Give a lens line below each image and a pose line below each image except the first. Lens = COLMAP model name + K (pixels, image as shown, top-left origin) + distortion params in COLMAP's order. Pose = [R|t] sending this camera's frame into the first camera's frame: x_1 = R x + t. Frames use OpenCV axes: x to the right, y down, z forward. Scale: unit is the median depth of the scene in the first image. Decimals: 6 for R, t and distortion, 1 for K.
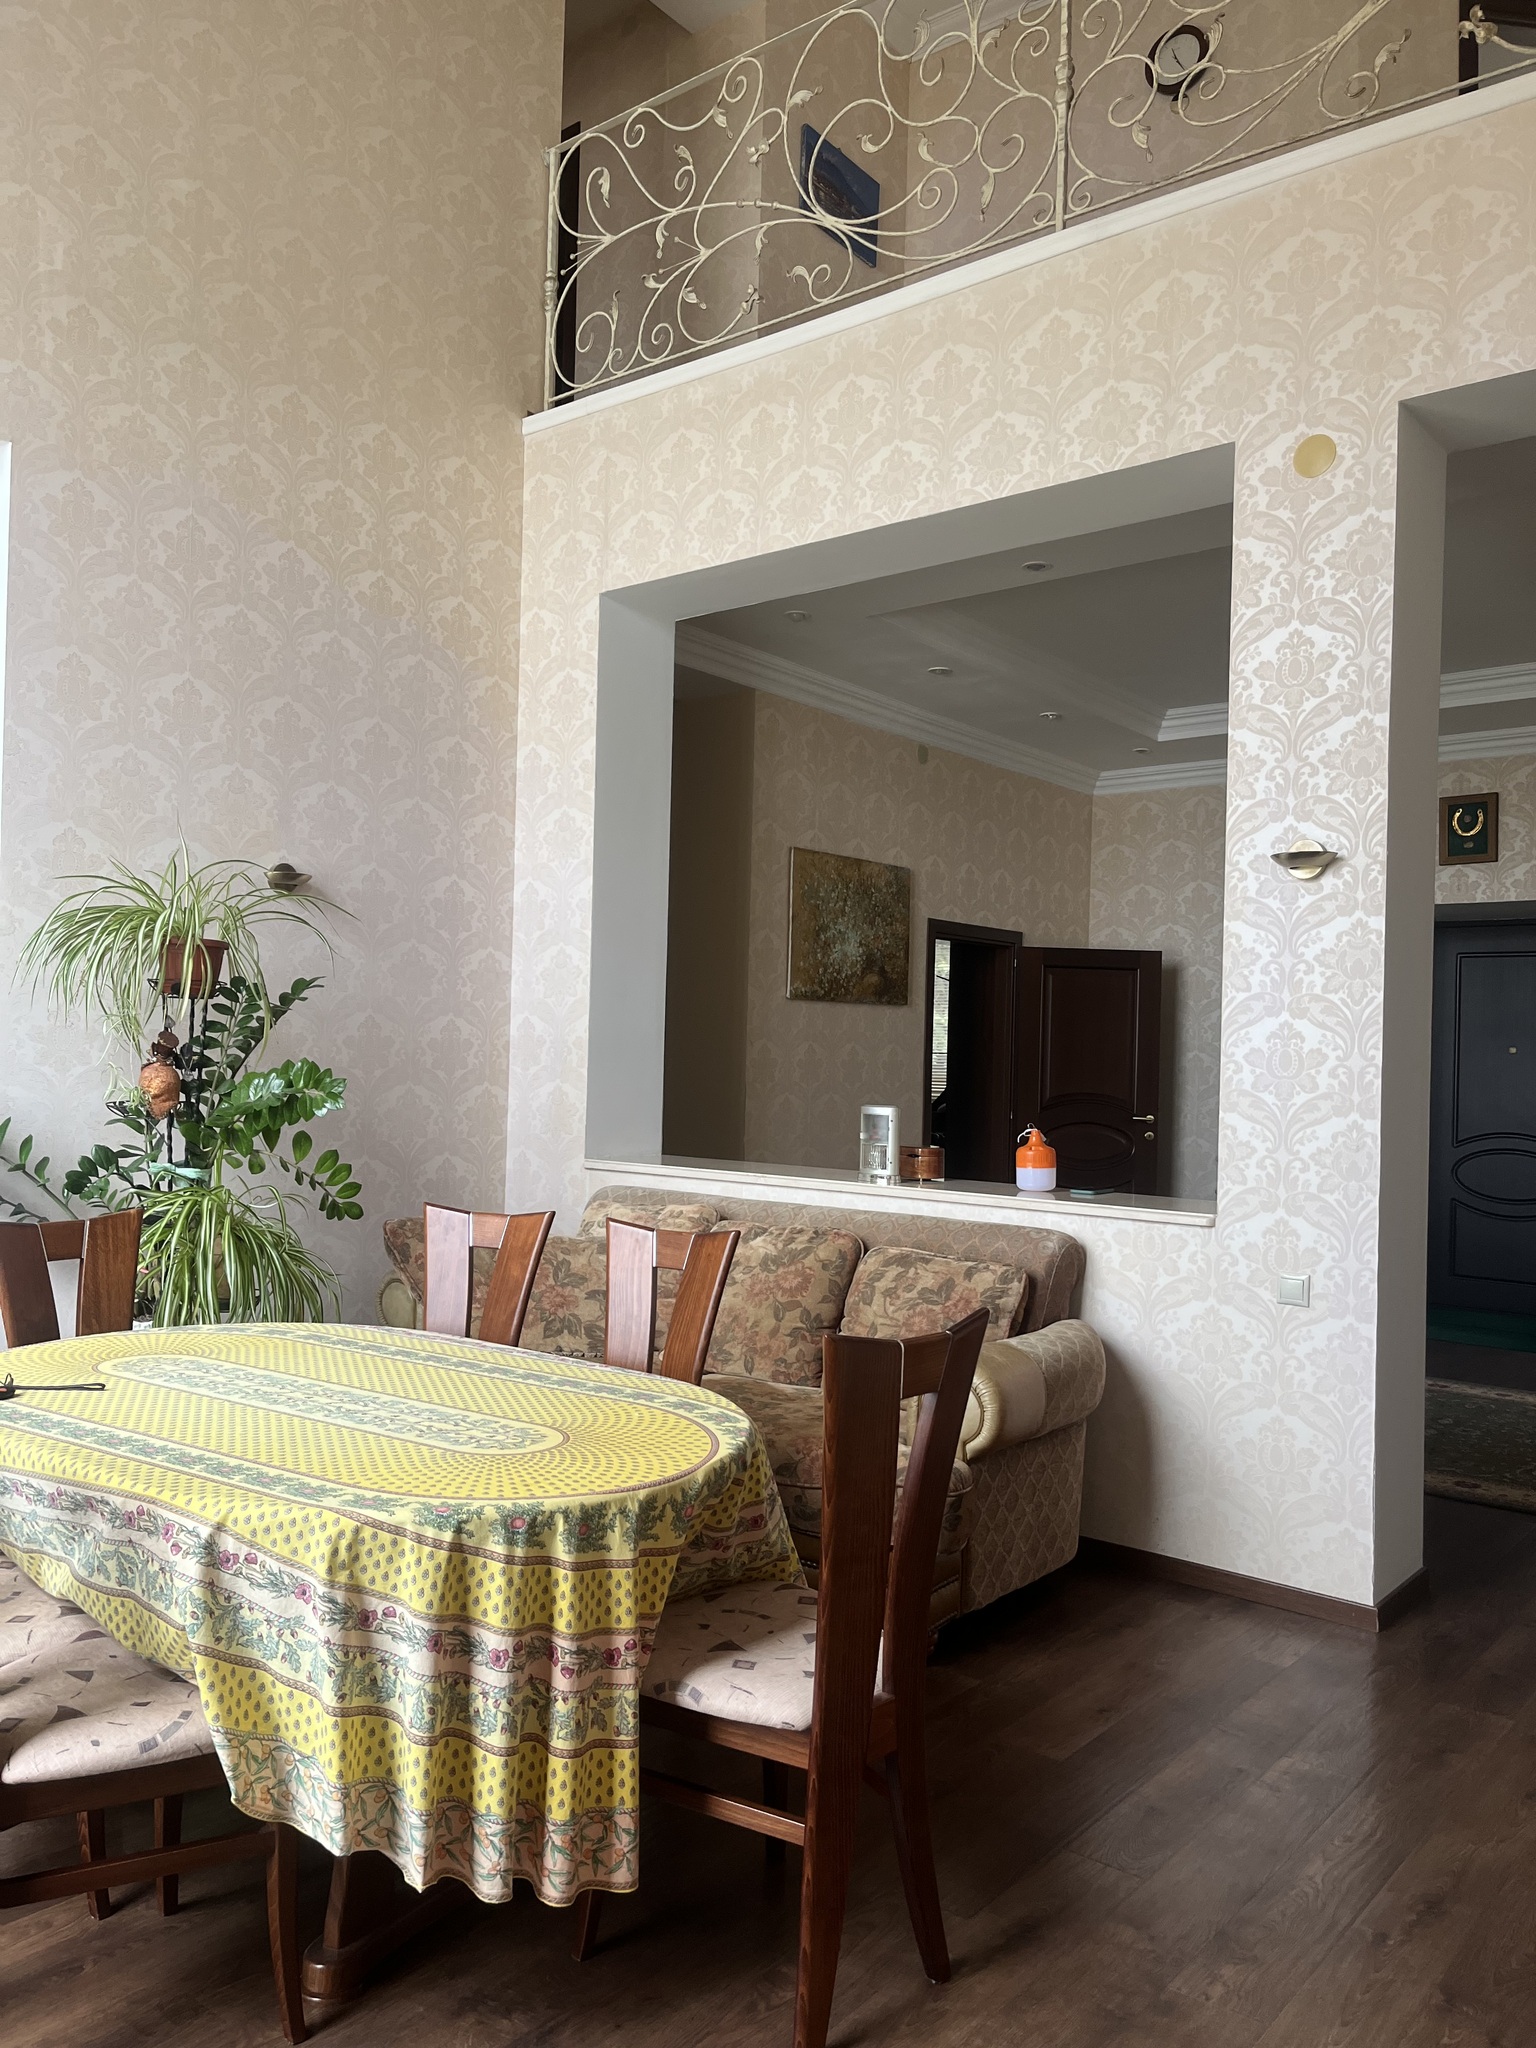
lens RADIAL K [[1556.0, 0, 759.4], [0, 1556.0, 1024.2], [0, 0, 1]] dist [0.068145, -0.077702]
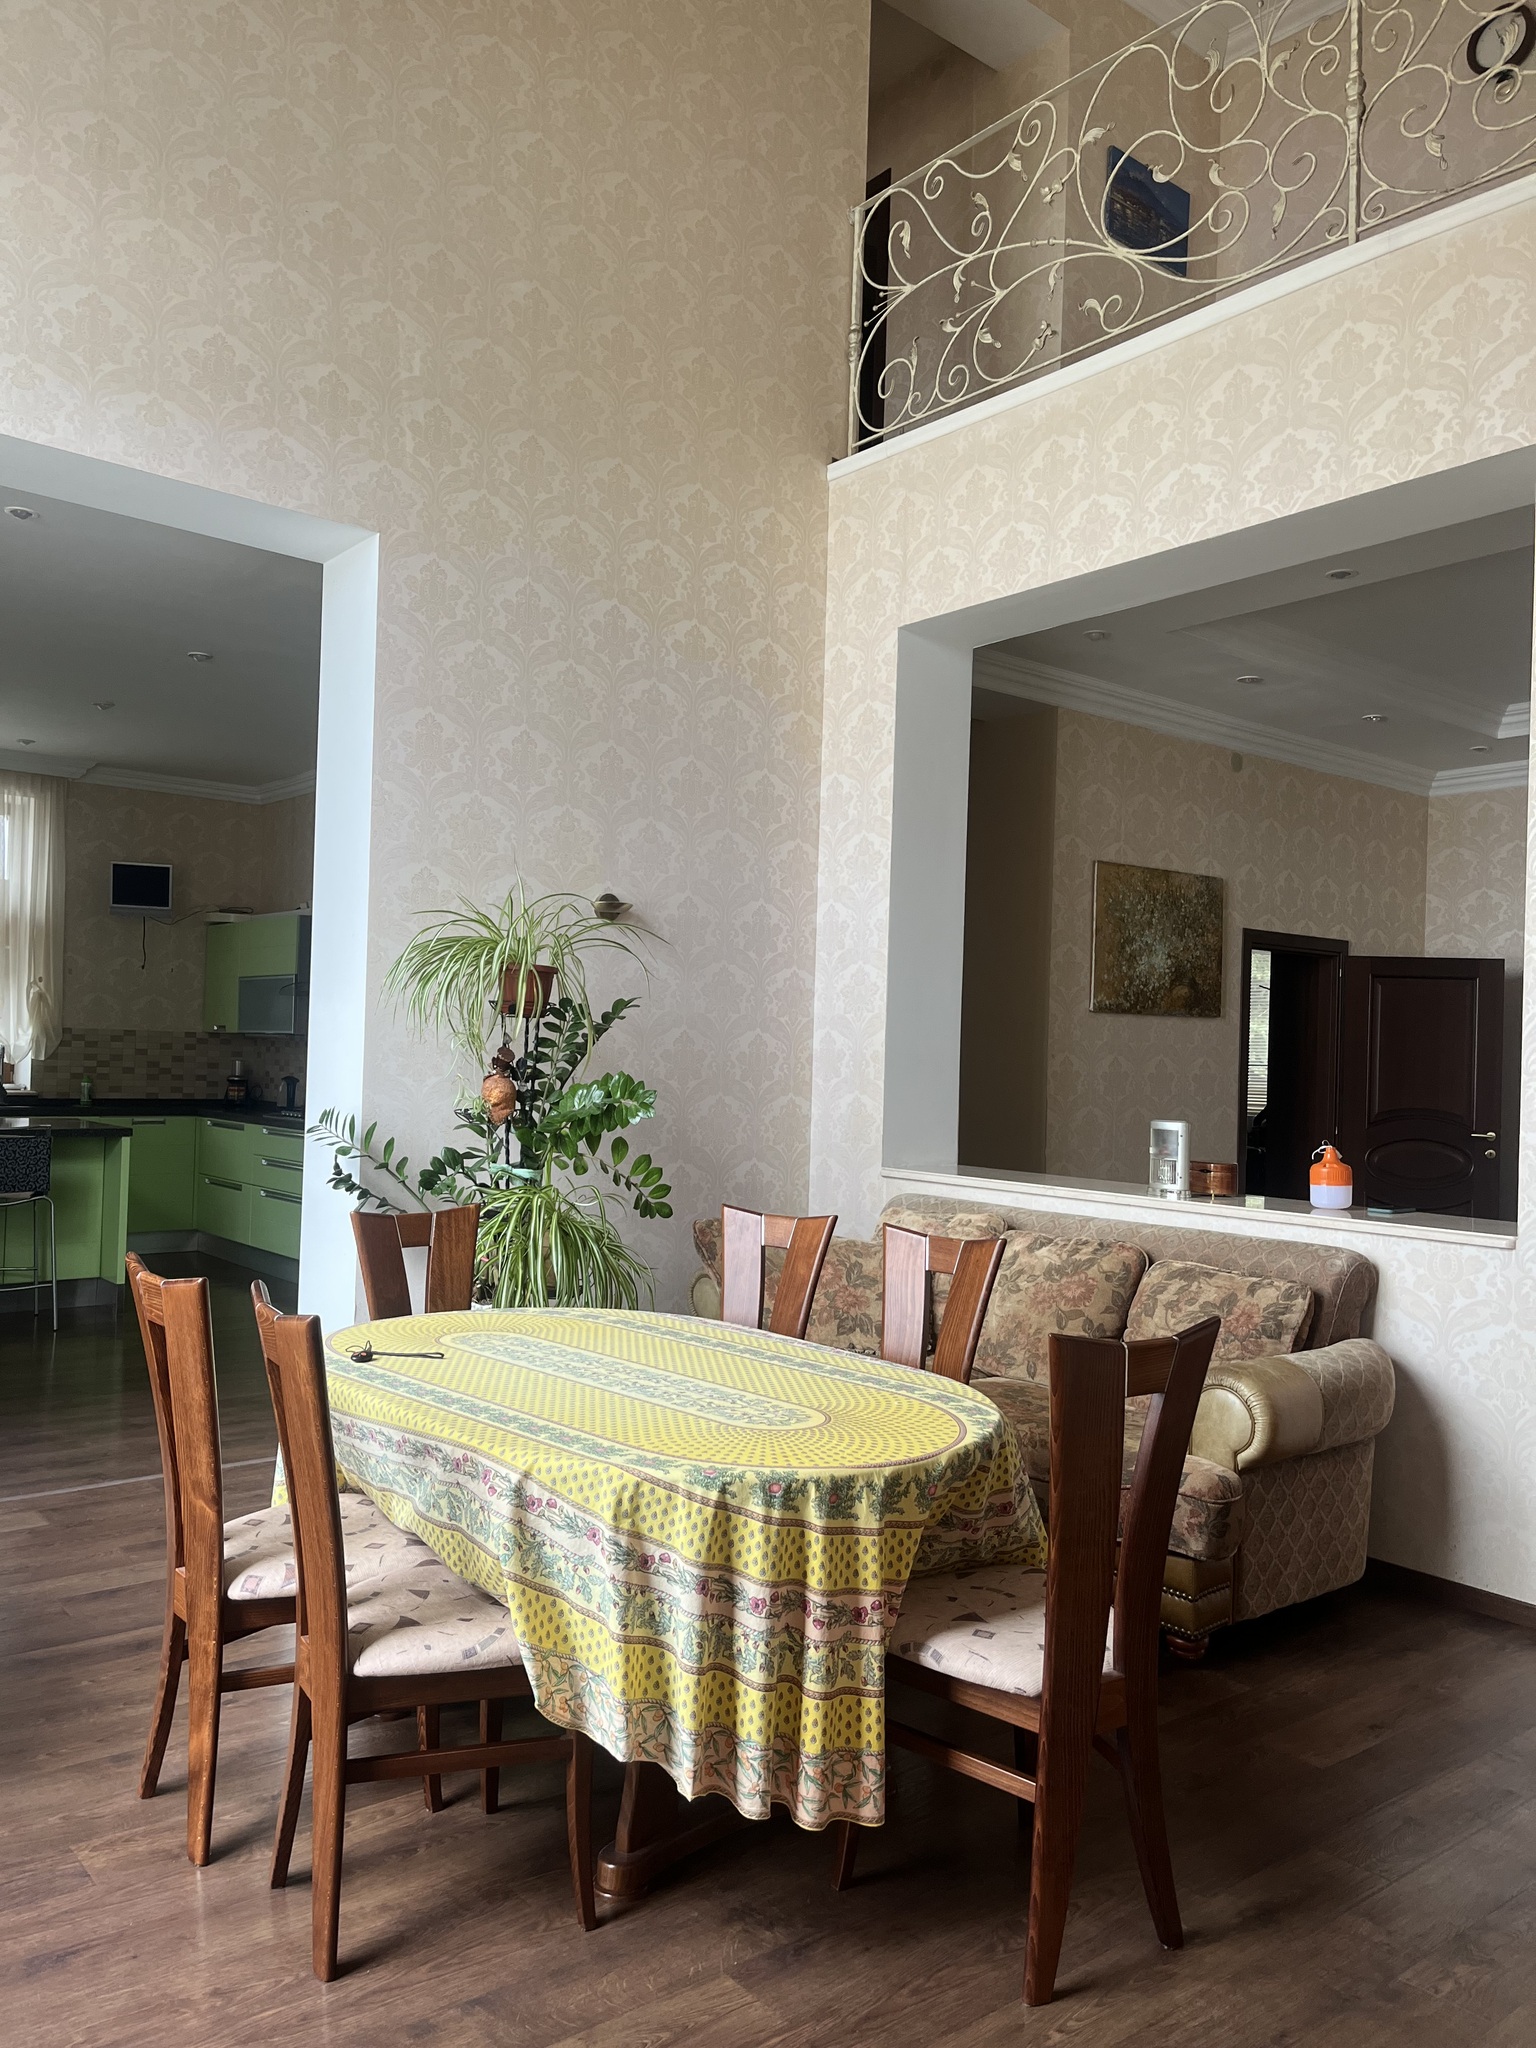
lens RADIAL K [[1551.8, 0, 760.9], [0, 1551.8, 1028.2], [0, 0, 1]] dist [0.072979, -0.104211]
pose [[0.977724, -0.001222, -0.209890, 0.037371], [0.000716, 0.999997, -0.002487, -0.006319], [0.209892, 0.002281, 0.977722, -0.054926]]
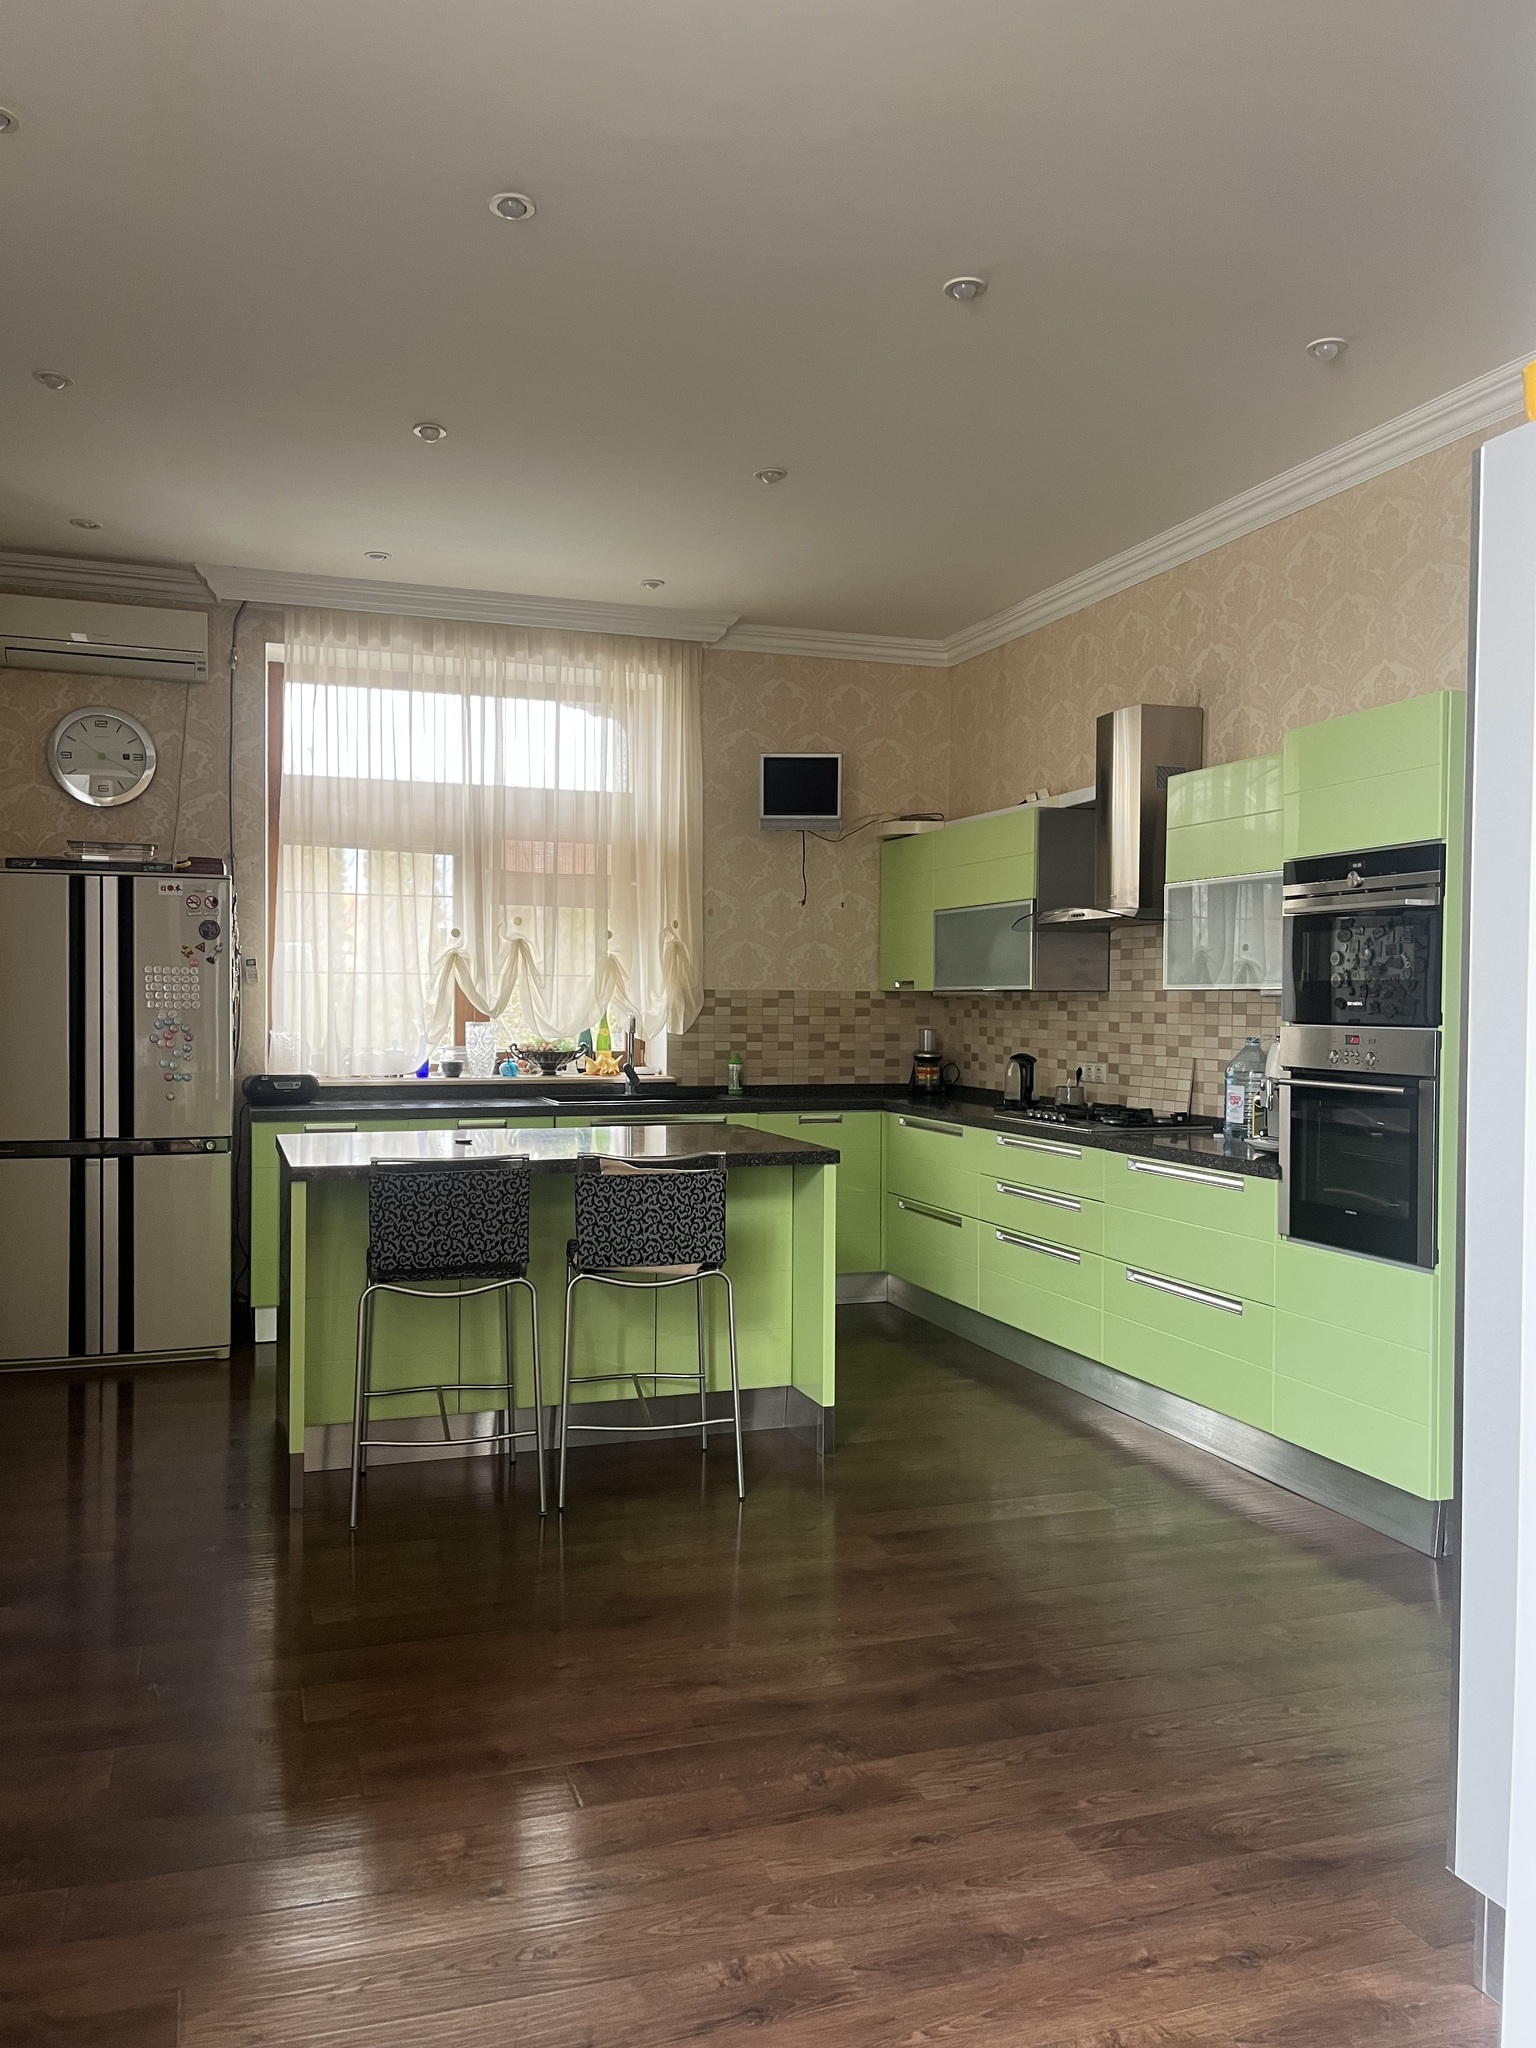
lens RADIAL K [[1551.8, 0, 760.9], [0, 1551.8, 1028.2], [0, 0, 1]] dist [0.072979, -0.104211]
pose [[0.845049, -0.010260, -0.534591, -0.240117], [0.026829, 0.999370, 0.023229, -0.007879], [0.534016, -0.033972, 0.844792, 0.280956]]
